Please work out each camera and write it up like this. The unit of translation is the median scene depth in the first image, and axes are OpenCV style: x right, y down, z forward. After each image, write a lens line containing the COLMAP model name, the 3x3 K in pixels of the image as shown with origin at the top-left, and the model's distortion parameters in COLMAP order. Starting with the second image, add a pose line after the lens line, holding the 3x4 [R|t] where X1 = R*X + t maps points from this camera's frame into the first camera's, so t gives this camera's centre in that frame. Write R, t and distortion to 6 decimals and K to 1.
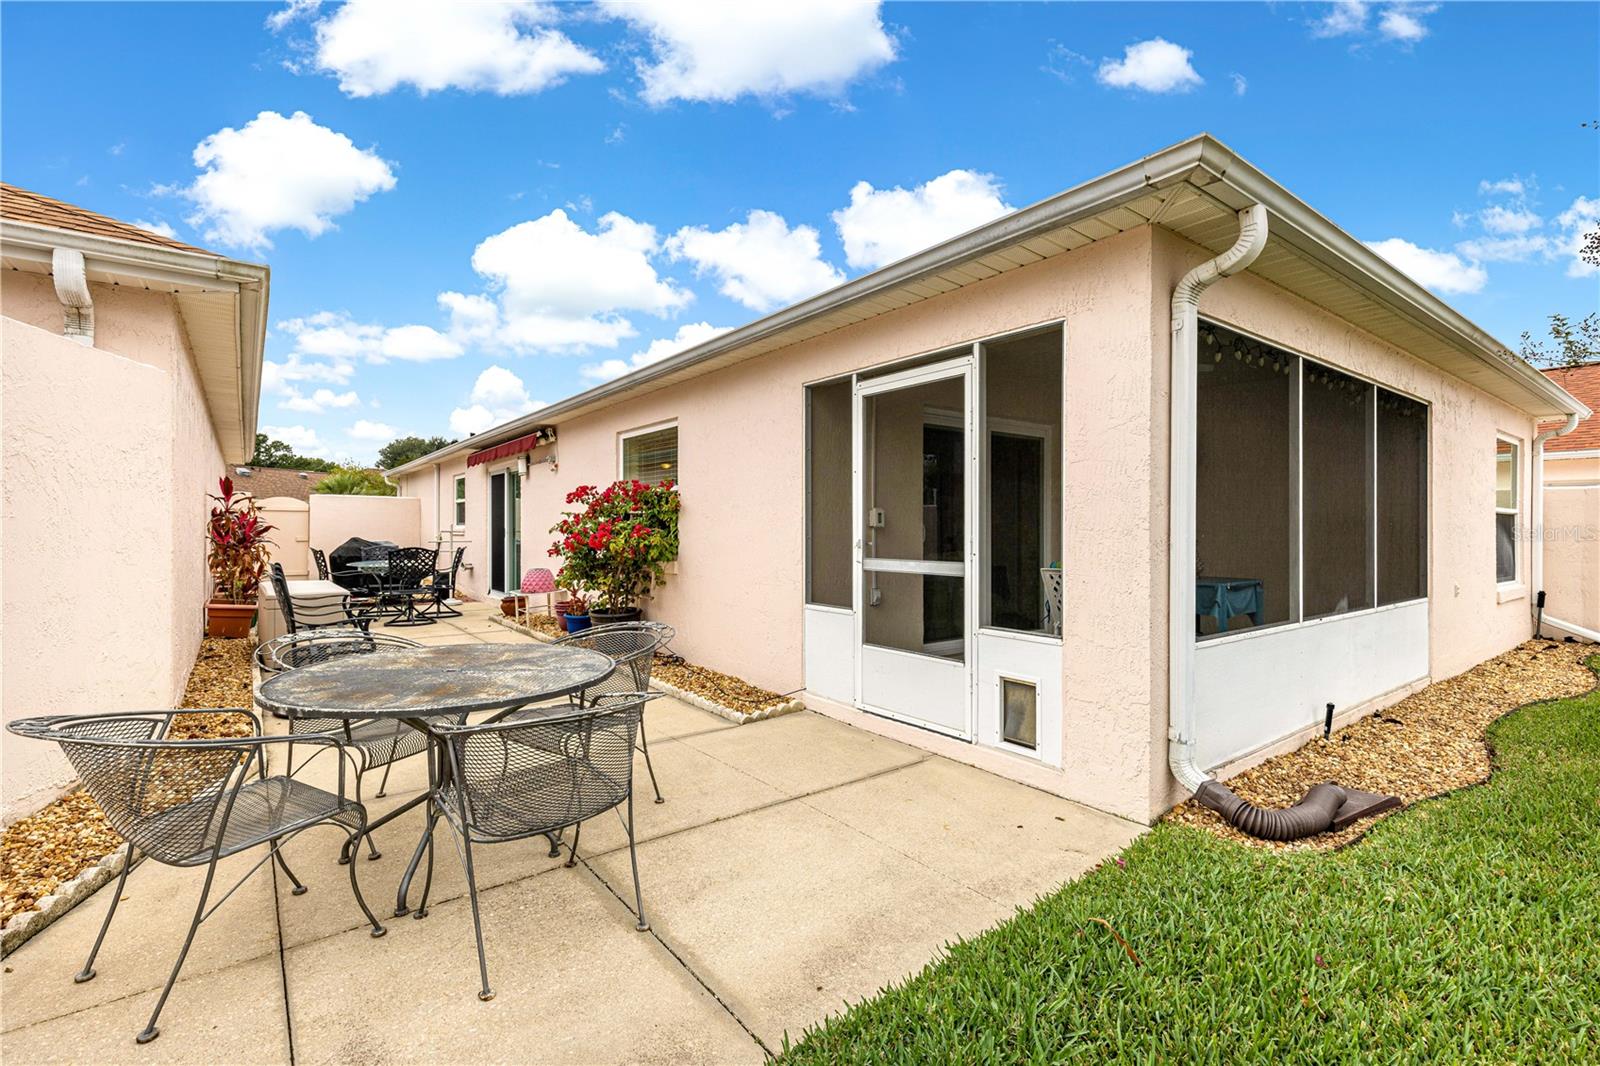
lens RADIAL K [[721.7, 0, 795.1], [0, 721.7, 531.6], [0, 0, 1]] dist [0.005992, -0.000788]
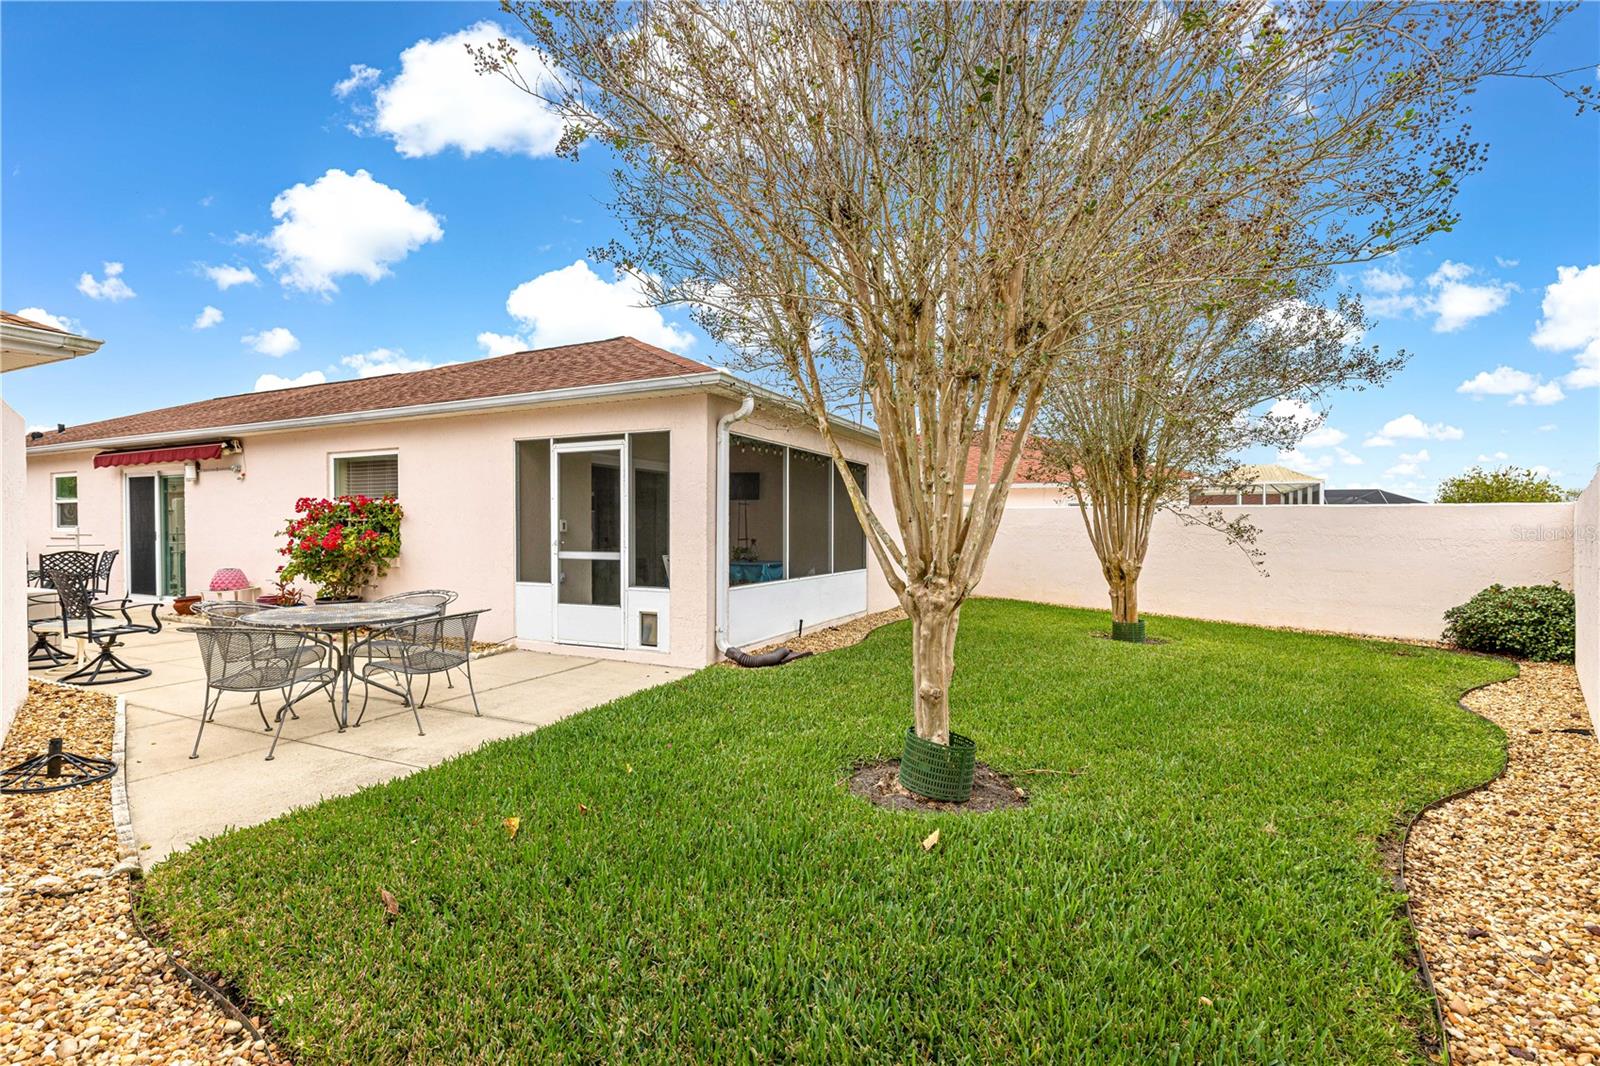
lens RADIAL K [[721.7, 0, 795.1], [0, 721.7, 531.6], [0, 0, 1]] dist [0.005992, -0.000788]
pose [[0.886559, -0.001799, 0.462611, -0.192529], [0.001464, 0.999998, 0.001083, -0.009585], [-0.462612, -0.000283, 0.886561, -0.727562]]
